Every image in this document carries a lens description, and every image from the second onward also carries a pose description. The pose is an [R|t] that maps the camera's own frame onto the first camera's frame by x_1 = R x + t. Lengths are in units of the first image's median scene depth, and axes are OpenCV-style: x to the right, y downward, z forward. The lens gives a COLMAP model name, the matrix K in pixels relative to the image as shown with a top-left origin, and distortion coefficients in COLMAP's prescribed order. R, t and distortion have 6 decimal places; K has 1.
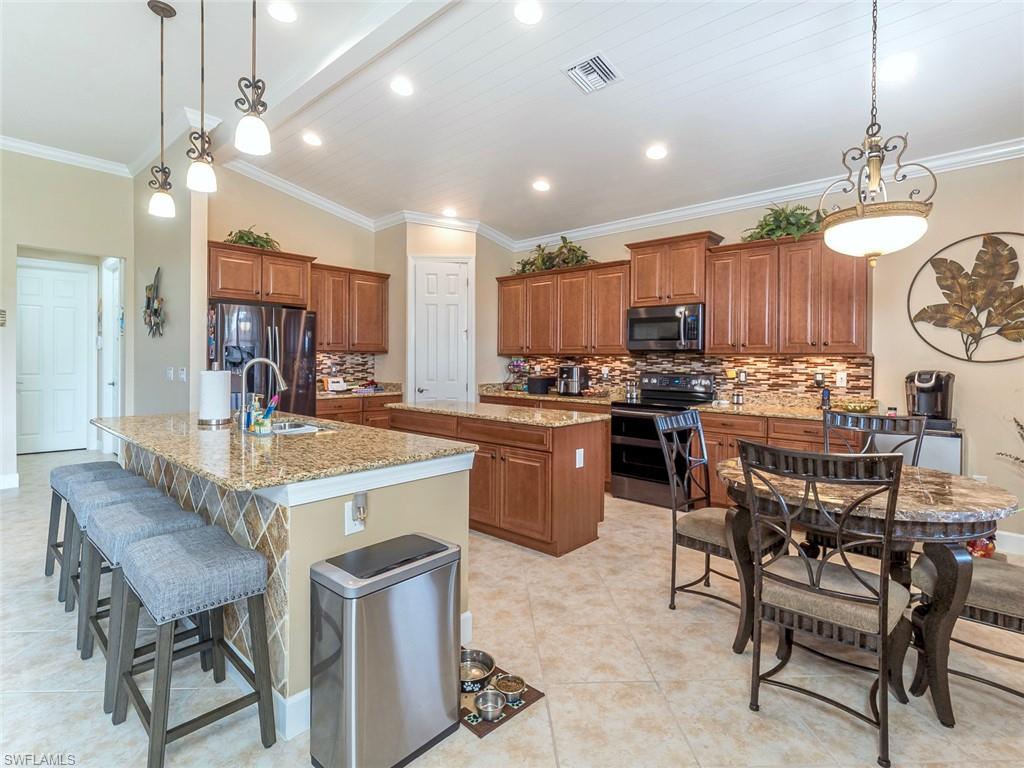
lens RADIAL K [[509.7, 0, 514.0], [0, 509.7, 366.7], [0, 0, 1]] dist [-0.002961, 0.001240]
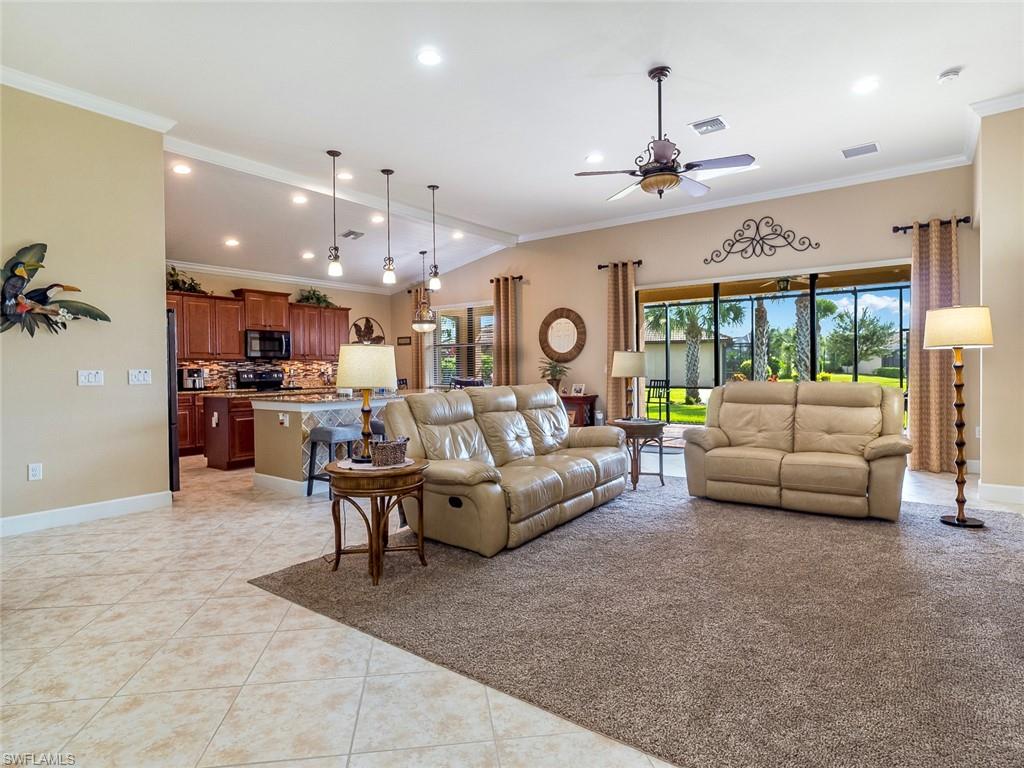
lens RADIAL K [[563.3, 0, 515.2], [0, 563.3, 379.2], [0, 0, 1]] dist [-0.003371, -0.000944]
pose [[-0.099303, -0.027962, 0.994664, -1.856584], [0.023278, 0.999266, 0.030415, 0.003821], [-0.994785, 0.026174, -0.098580, 0.410045]]
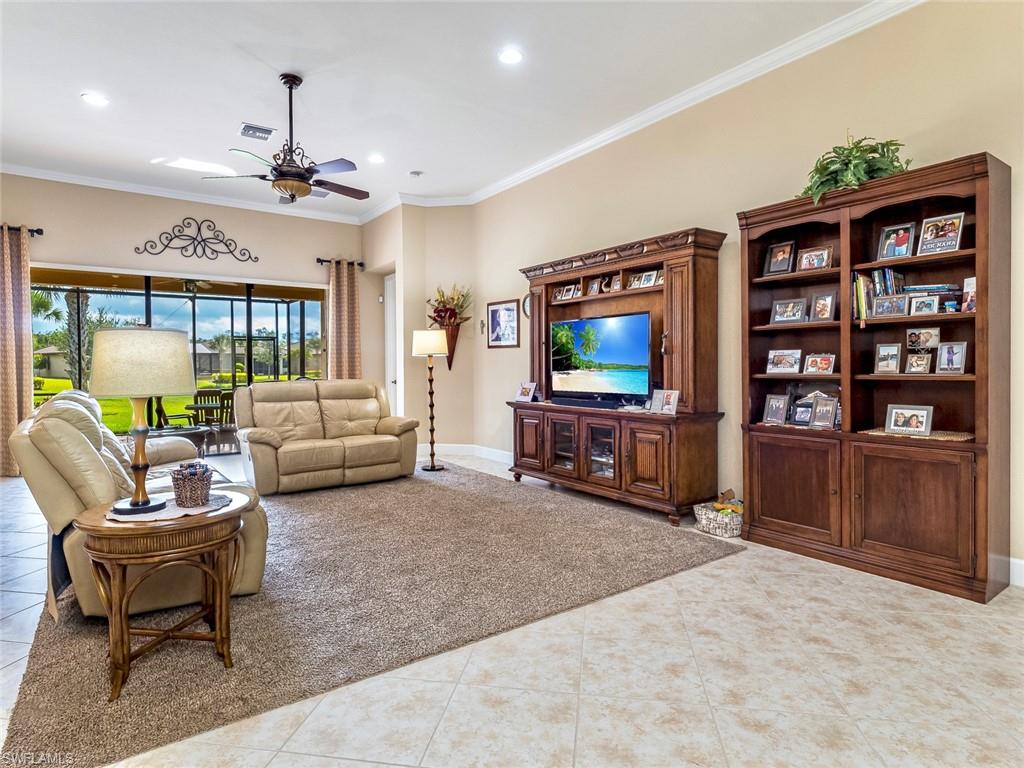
lens RADIAL K [[560.6, 0, 502.8], [0, 560.6, 379.2], [0, 0, 1]] dist [-0.003391, -0.000839]
pose [[-0.976719, -0.010657, 0.214256, -1.486924], [-0.002183, 0.999207, 0.039749, -0.000624], [-0.214510, 0.038356, -0.975968, 0.957739]]
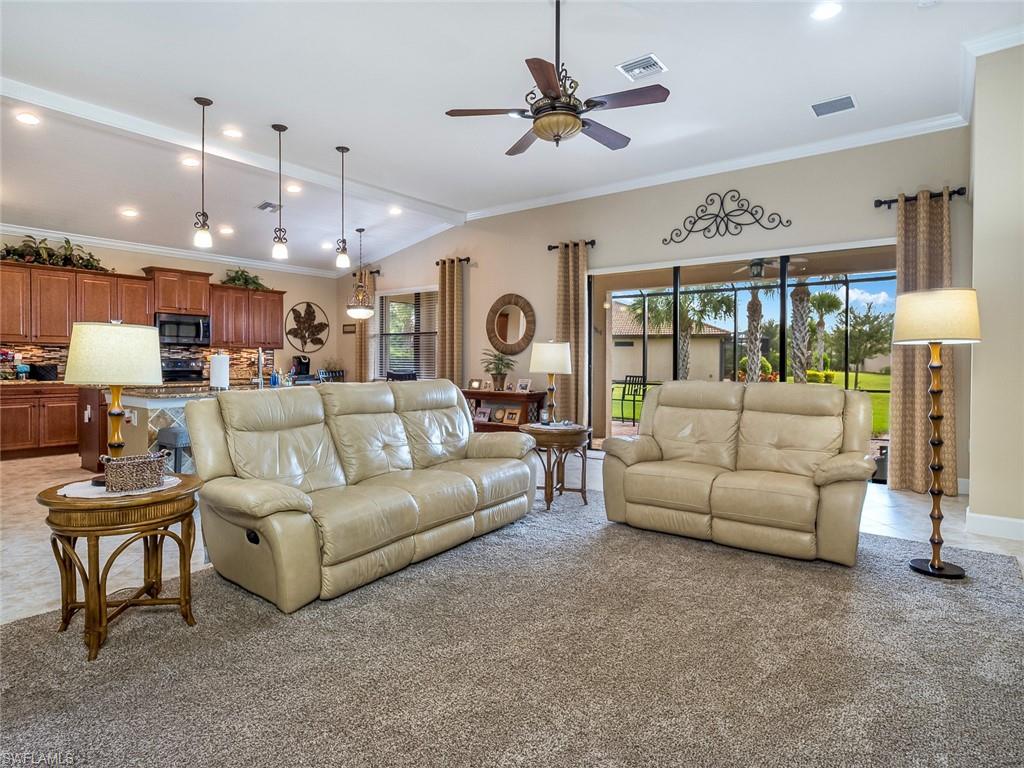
lens RADIAL K [[571.0, 0, 512.6], [0, 571.0, 371.0], [0, 0, 1]] dist [-0.004622, -0.000239]
pose [[-0.088491, -0.028150, 0.995679, -1.676193], [0.006809, 0.999560, 0.028865, 0.008394], [-0.996054, 0.009334, -0.088260, 0.186149]]
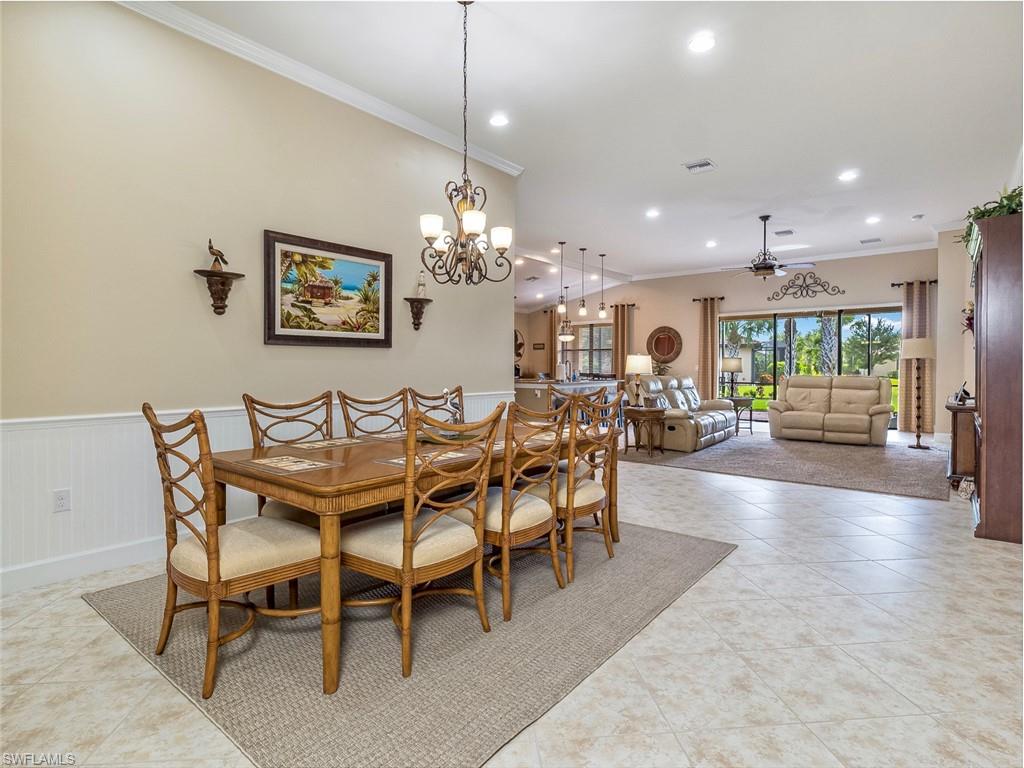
lens RADIAL K [[534.1, 0, 506.9], [0, 534.1, 380.7], [0, 0, 1]] dist [-0.011389, -0.003310]
pose [[-0.039711, -0.035176, 0.998592, -2.696966], [0.011684, 0.999295, 0.035665, -0.008539], [-0.999143, 0.013084, -0.039272, 1.011444]]
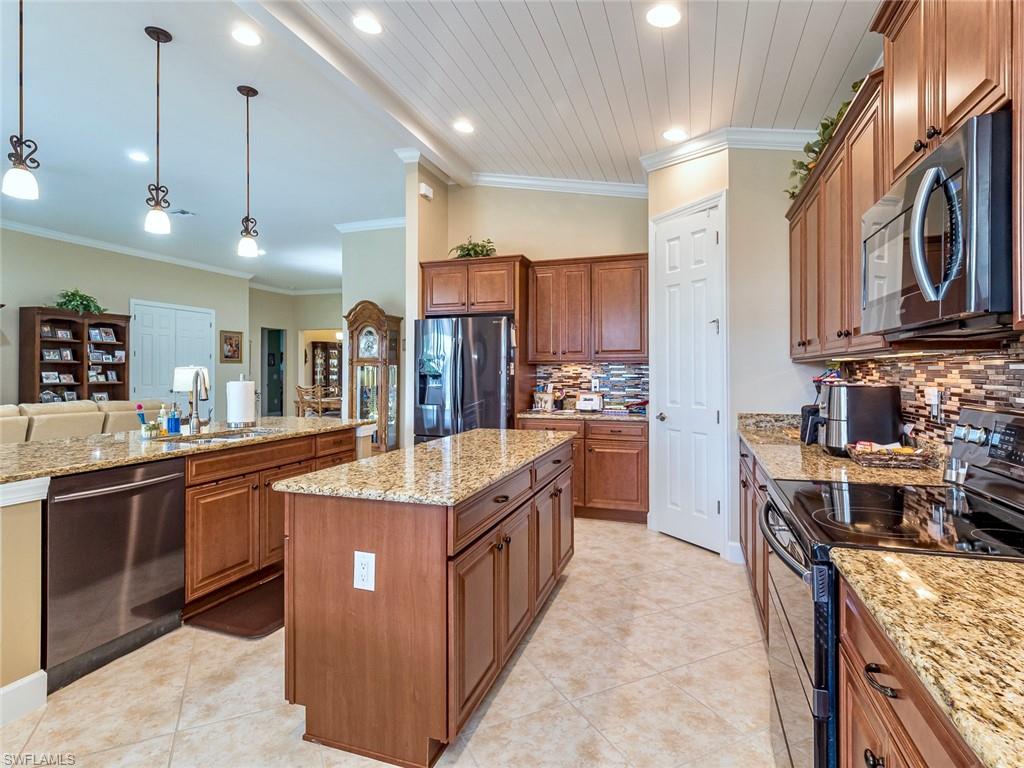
lens RADIAL K [[534.1, 0, 510.2], [0, 534.1, 374.5], [0, 0, 1]] dist [-0.011389, -0.003310]
pose [[0.397449, -0.003518, -0.917618, 0.524315], [-0.007754, 0.999944, -0.007192, -0.003545], [0.917592, 0.009974, 0.397399, 0.751507]]
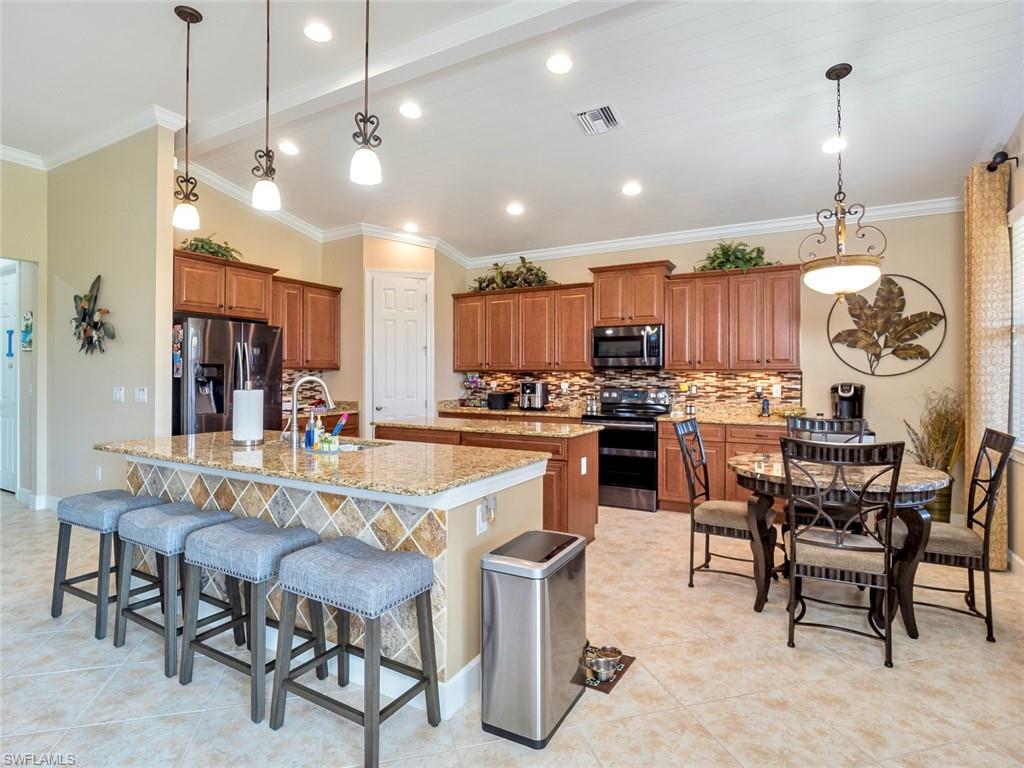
lens RADIAL K [[534.1, 0, 512.1], [0, 534.1, 378.6], [0, 0, 1]] dist [-0.011389, -0.003310]
pose [[0.974954, -0.007719, 0.222275, -0.224038], [0.009325, 0.999937, -0.006178, -0.001772], [-0.222213, 0.008096, 0.974965, -0.069485]]
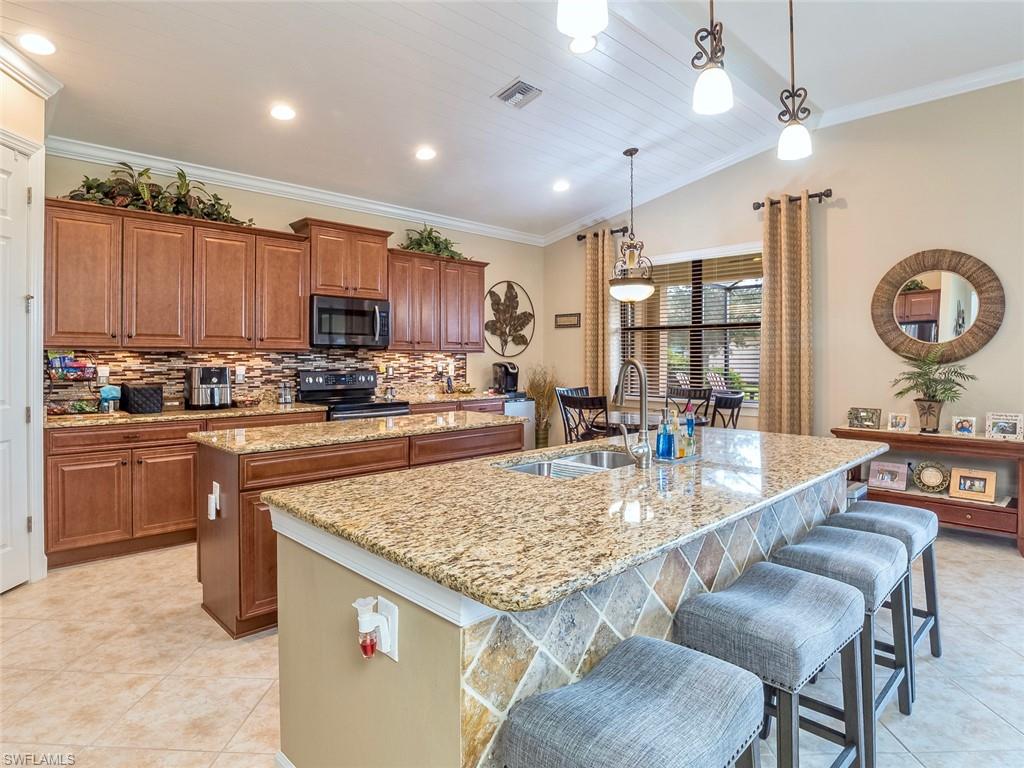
lens RADIAL K [[583.7, 0, 517.1], [0, 583.7, 360.2], [0, 0, 1]] dist [-0.036321, -0.004280]
pose [[0.052855, -0.013778, 0.998507, -0.838351], [0.011759, 0.999844, 0.013174, -0.018272], [-0.998533, 0.011046, 0.053009, 0.716786]]
